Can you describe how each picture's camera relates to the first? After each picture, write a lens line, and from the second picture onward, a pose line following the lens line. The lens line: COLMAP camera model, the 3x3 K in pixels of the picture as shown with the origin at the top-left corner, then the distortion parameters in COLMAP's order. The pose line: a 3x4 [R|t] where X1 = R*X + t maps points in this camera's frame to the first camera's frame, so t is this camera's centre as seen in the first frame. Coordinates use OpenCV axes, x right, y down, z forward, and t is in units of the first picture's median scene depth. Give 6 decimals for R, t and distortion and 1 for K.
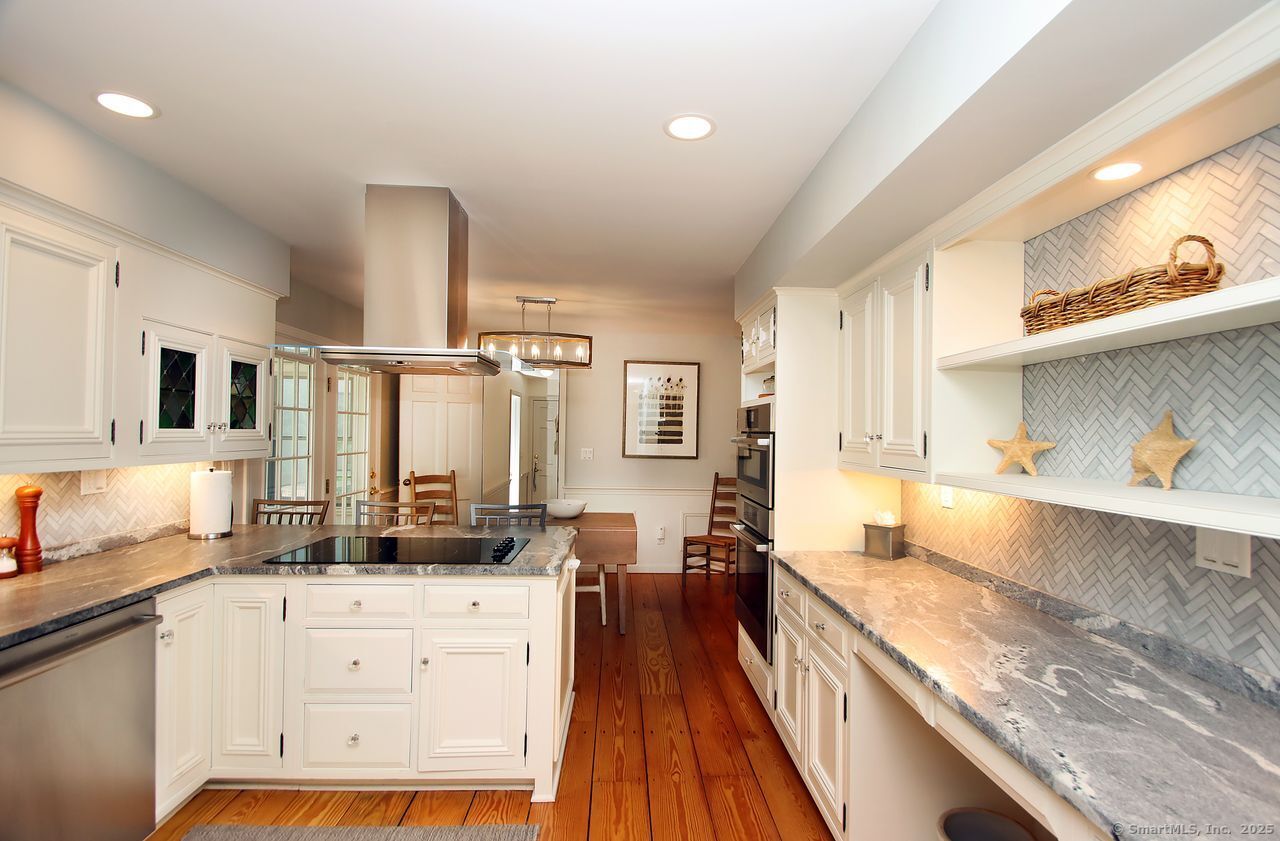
lens RADIAL K [[591.9, 0, 649.7], [0, 591.9, 432.8], [0, 0, 1]] dist [0.013333, -0.017263]
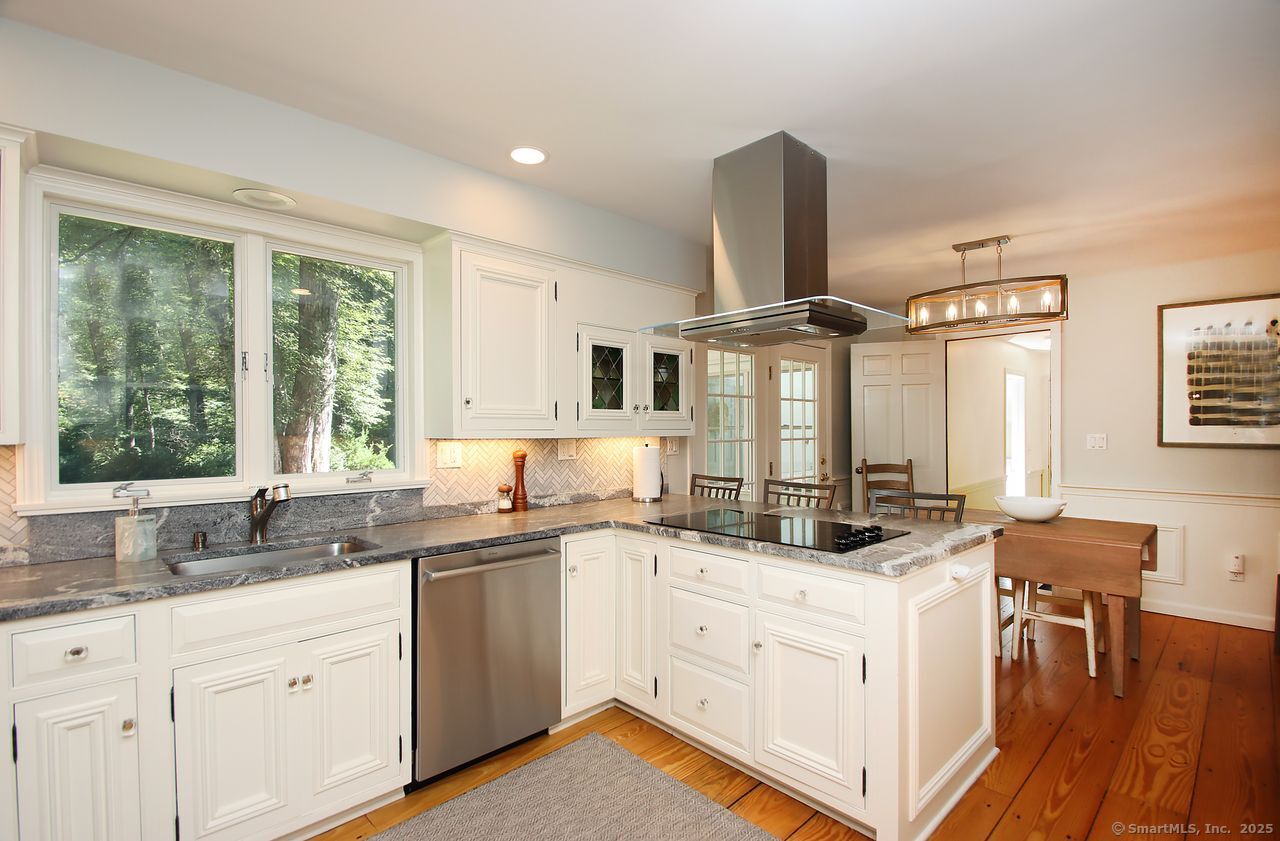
lens RADIAL K [[591.9, 0, 649.7], [0, 591.9, 432.8], [0, 0, 1]] dist [0.013333, -0.017263]
pose [[0.661276, -0.013575, -0.750020, 0.203260], [0.014455, 0.999881, -0.005353, 0.052146], [0.750003, -0.007302, 0.661394, 0.247664]]
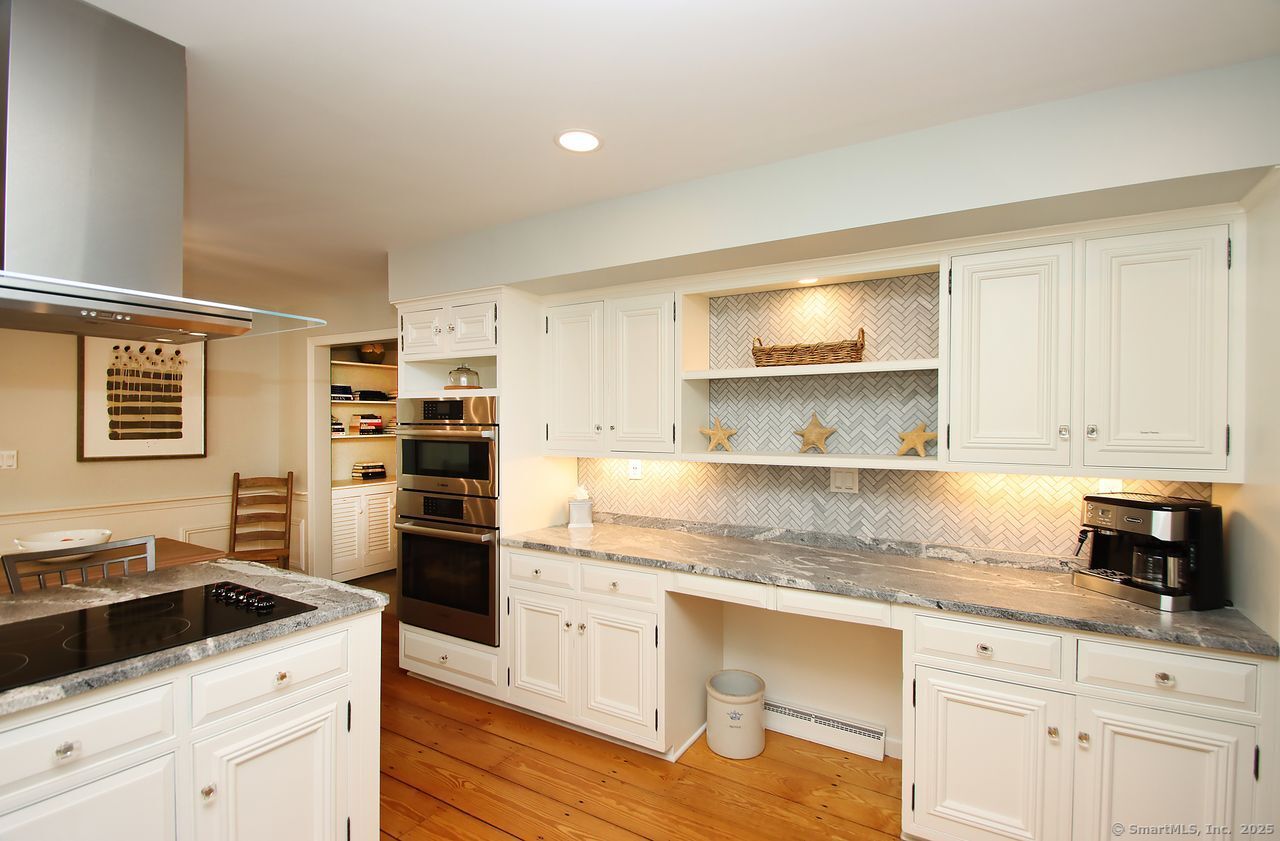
lens RADIAL K [[591.9, 0, 649.7], [0, 591.9, 432.8], [0, 0, 1]] dist [0.013333, -0.017263]
pose [[0.553931, -0.027195, 0.832118, -0.613267], [0.005249, 0.999561, 0.029173, -0.018418], [-0.832546, -0.011792, 0.553831, 0.241104]]
